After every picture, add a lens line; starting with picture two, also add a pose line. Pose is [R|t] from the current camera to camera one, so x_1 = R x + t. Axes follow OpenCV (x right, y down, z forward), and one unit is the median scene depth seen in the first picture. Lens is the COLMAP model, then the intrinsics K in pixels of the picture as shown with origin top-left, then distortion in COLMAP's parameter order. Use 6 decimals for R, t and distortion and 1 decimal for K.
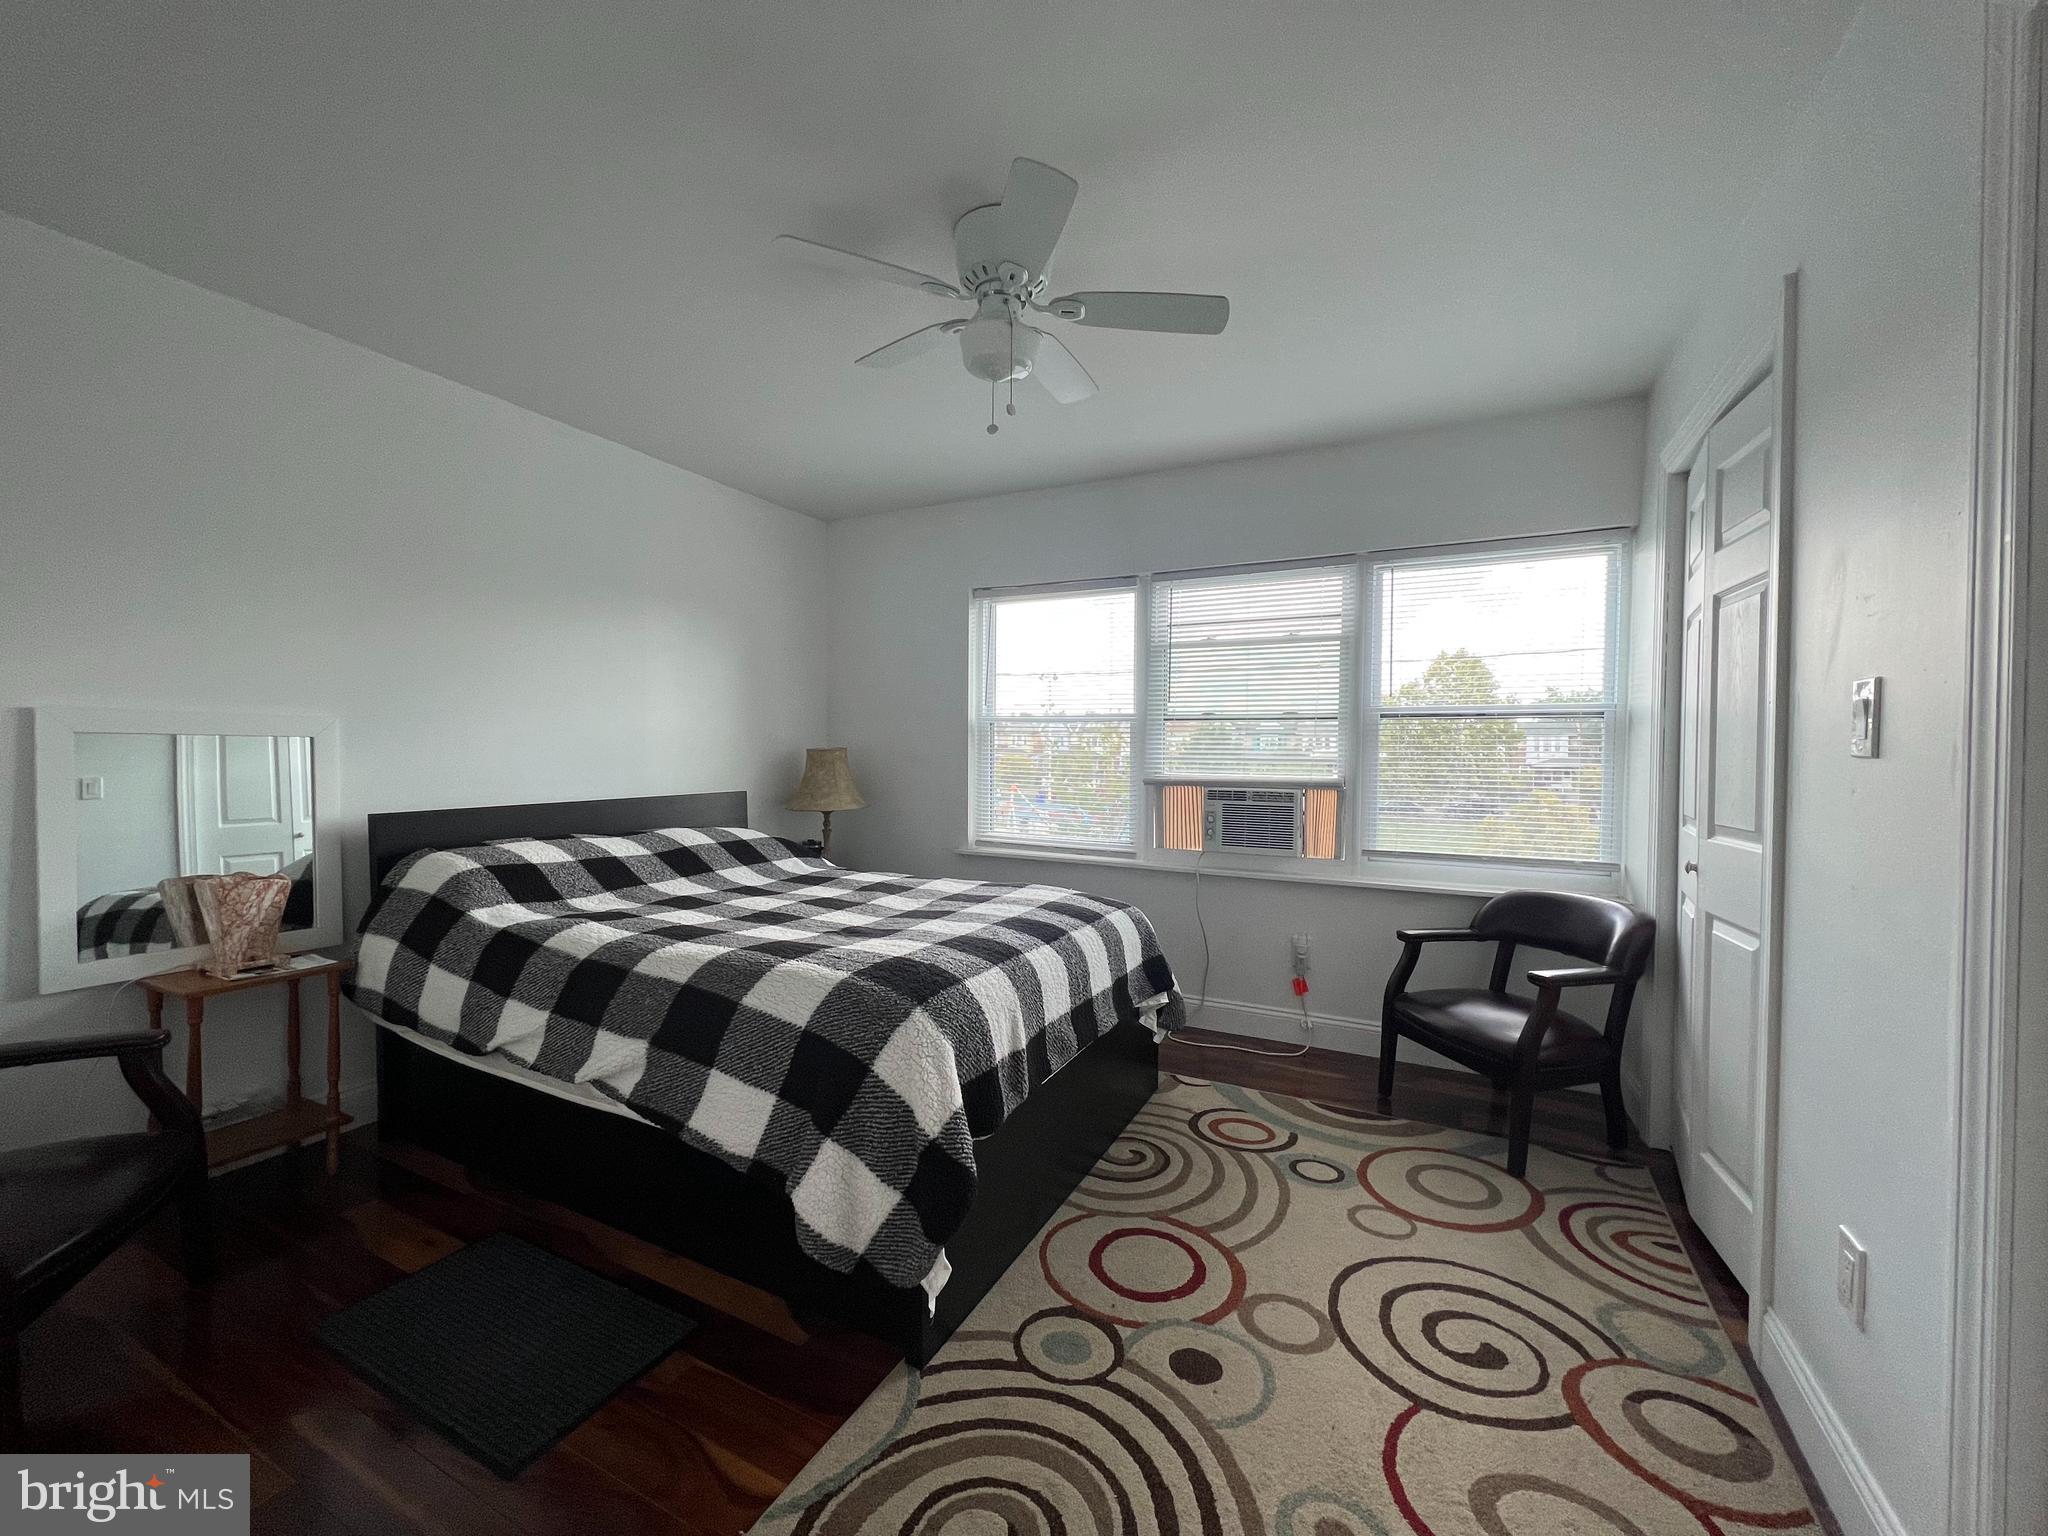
lens RADIAL K [[813.0, 0, 1017.0], [0, 813.0, 771.3], [0, 0, 1]] dist [-0.001716, 0.000663]
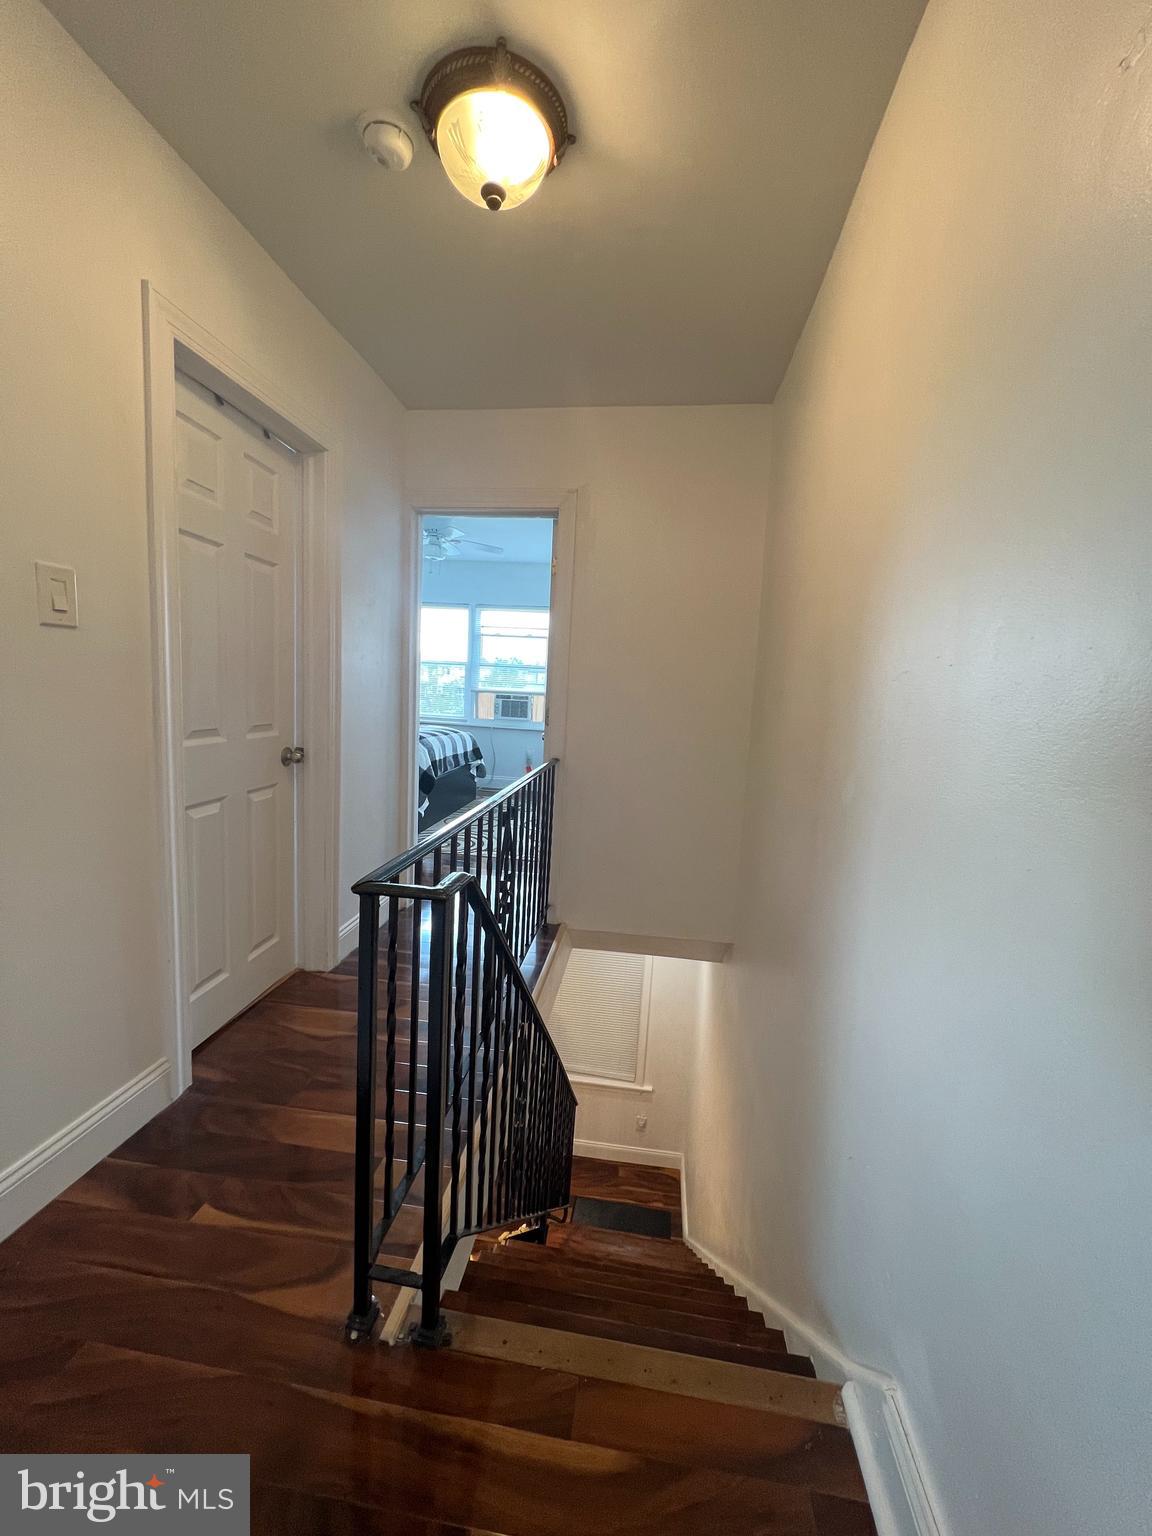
lens RADIAL K [[609.7, 0, 577.4], [0, 609.7, 759.6], [0, 0, 1]] dist [-0.001716, 0.000663]
pose [[0.938688, -0.003590, 0.344748, -0.285851], [-0.035566, 0.993602, 0.107189, 0.019657], [-0.342927, -0.112878, 0.932555, -1.374733]]
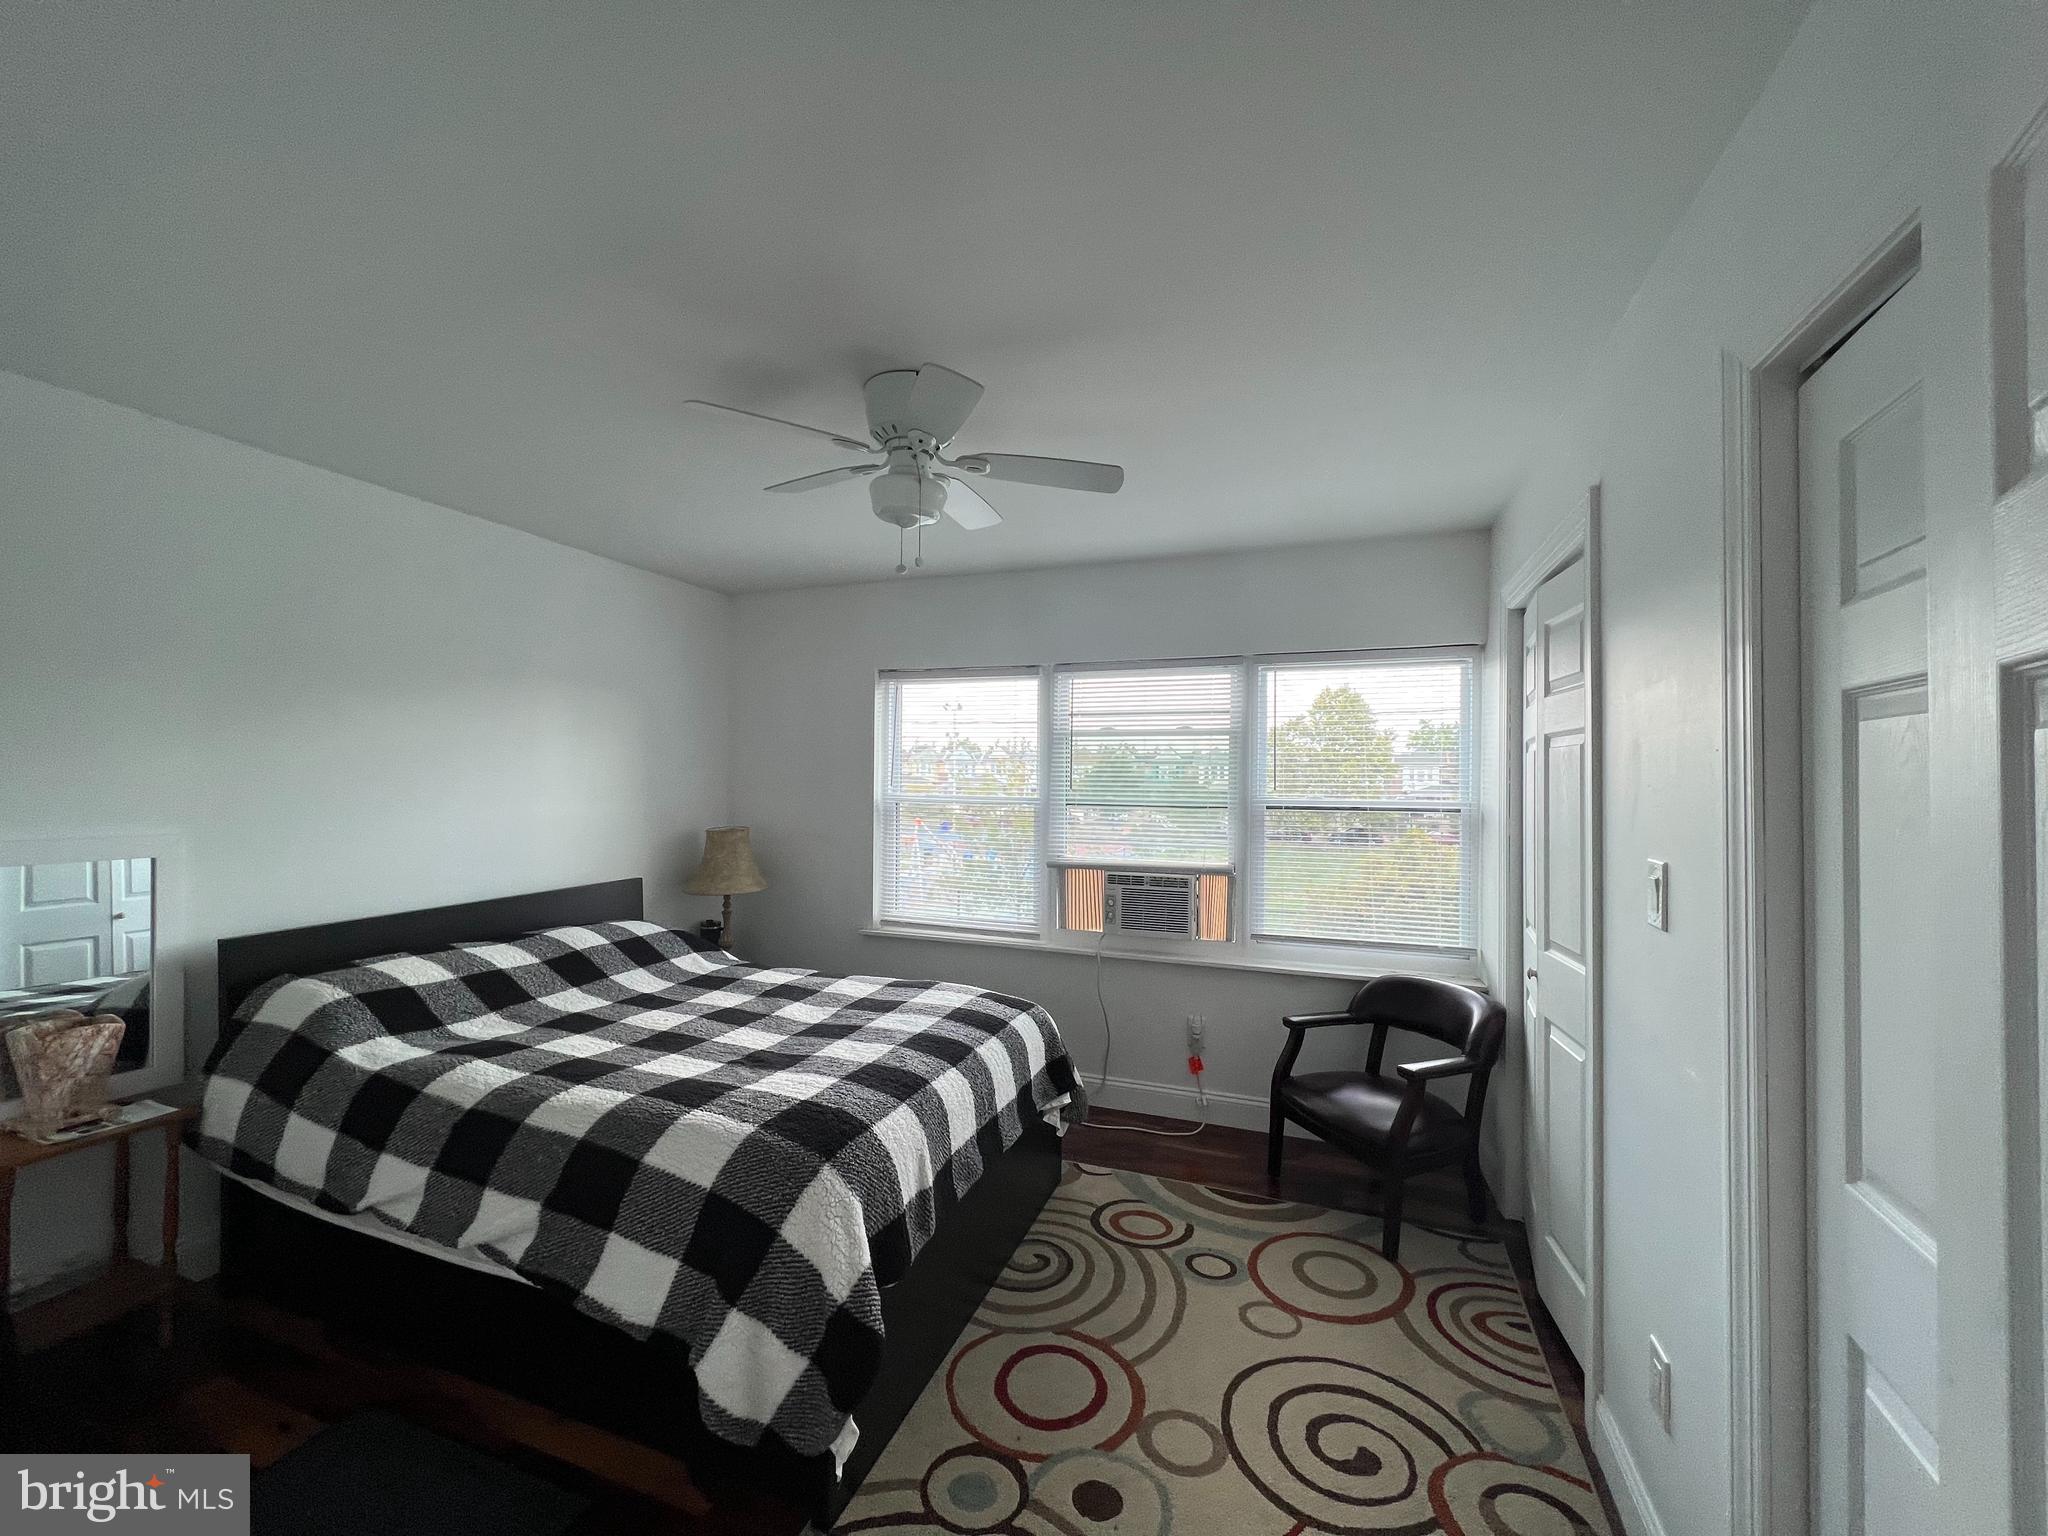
lens RADIAL K [[813.0, 0, 1015.7], [0, 813.0, 777.3], [0, 0, 1]] dist [-0.001716, 0.000663]
pose [[0.993311, 0.001855, 0.115455, -0.003529], [0.001910, 0.999470, -0.032488, -0.105631], [-0.115454, 0.032491, 0.992781, -0.031519]]
